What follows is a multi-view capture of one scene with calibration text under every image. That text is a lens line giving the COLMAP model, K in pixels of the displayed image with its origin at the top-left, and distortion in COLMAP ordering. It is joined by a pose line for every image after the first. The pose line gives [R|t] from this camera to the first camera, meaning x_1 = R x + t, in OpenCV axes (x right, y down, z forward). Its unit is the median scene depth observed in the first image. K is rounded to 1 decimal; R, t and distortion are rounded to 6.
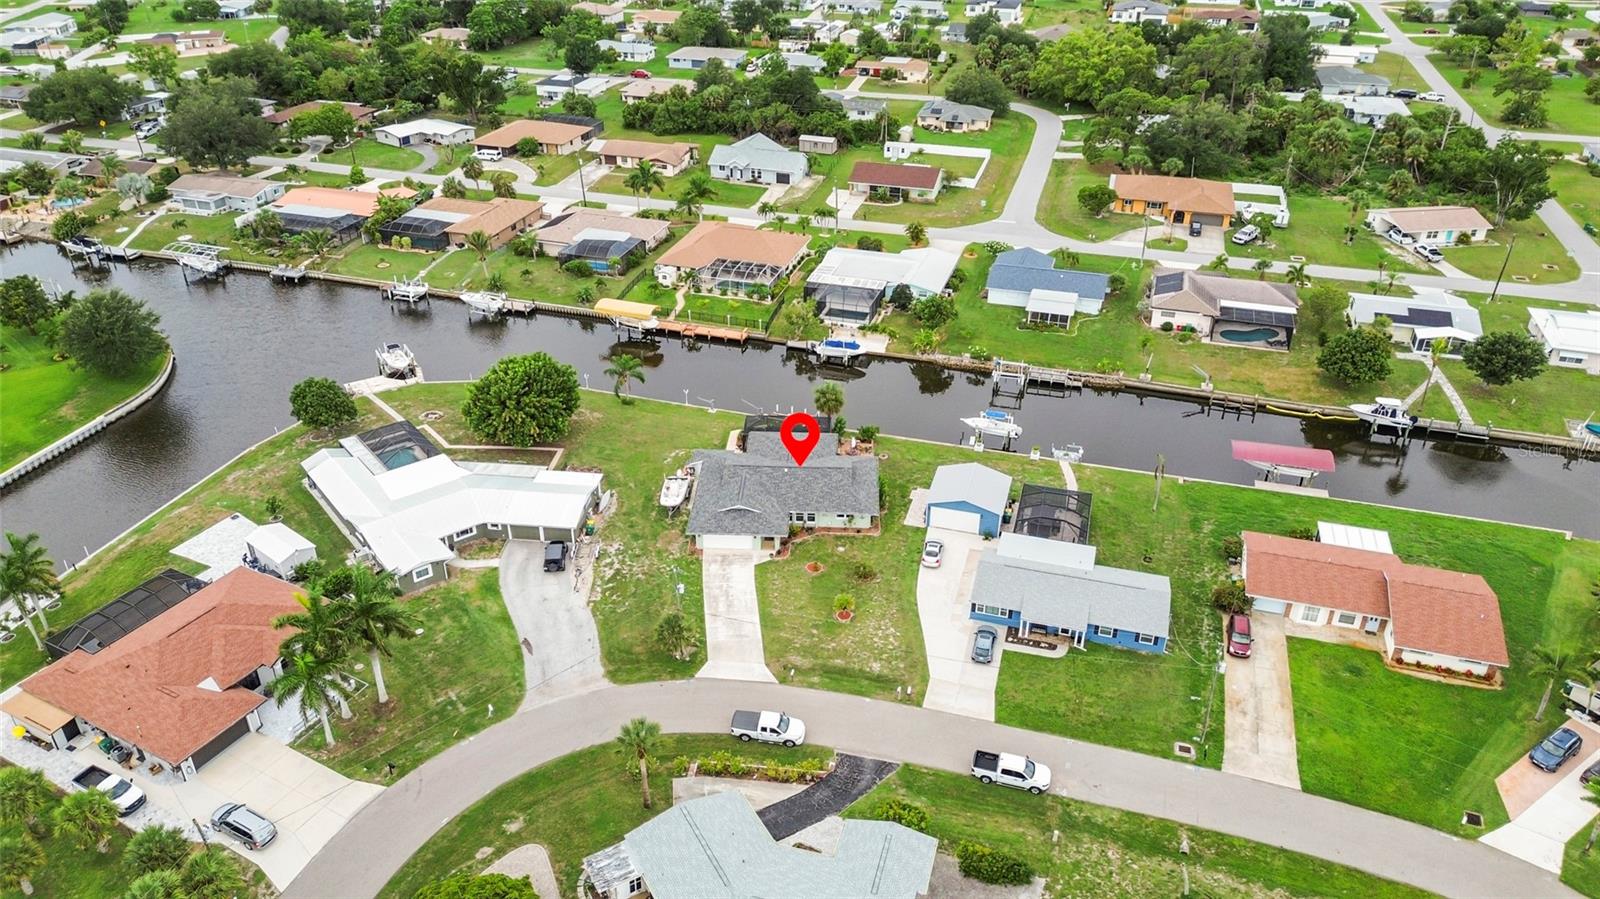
lens RADIAL K [[1126.0, 0, 800.0], [0, 1126.0, 449.5], [0, 0, 1]] dist [0.094557, -0.128435]
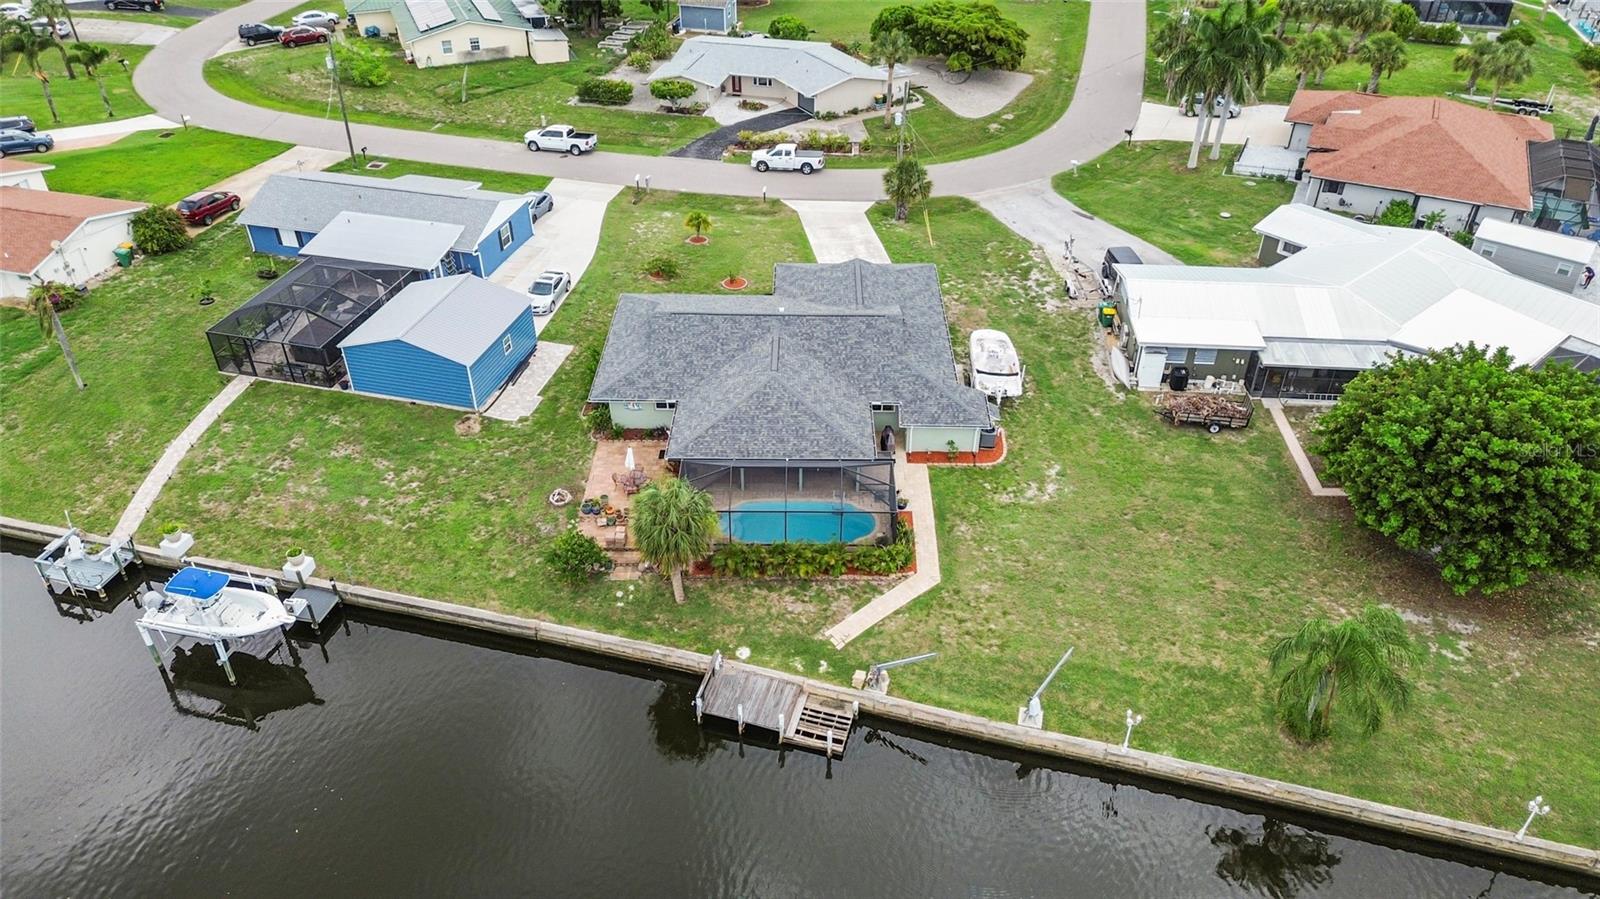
lens RADIAL K [[1126.0, 0, 800.0], [0, 1126.0, 449.5], [0, 0, 1]] dist [0.094557, -0.128435]
pose [[-0.999398, 0.010265, -0.033127, -0.002867], [-0.025792, 0.418603, 0.907803, -0.472605], [0.023186, 0.908111, -0.418086, 1.403466]]
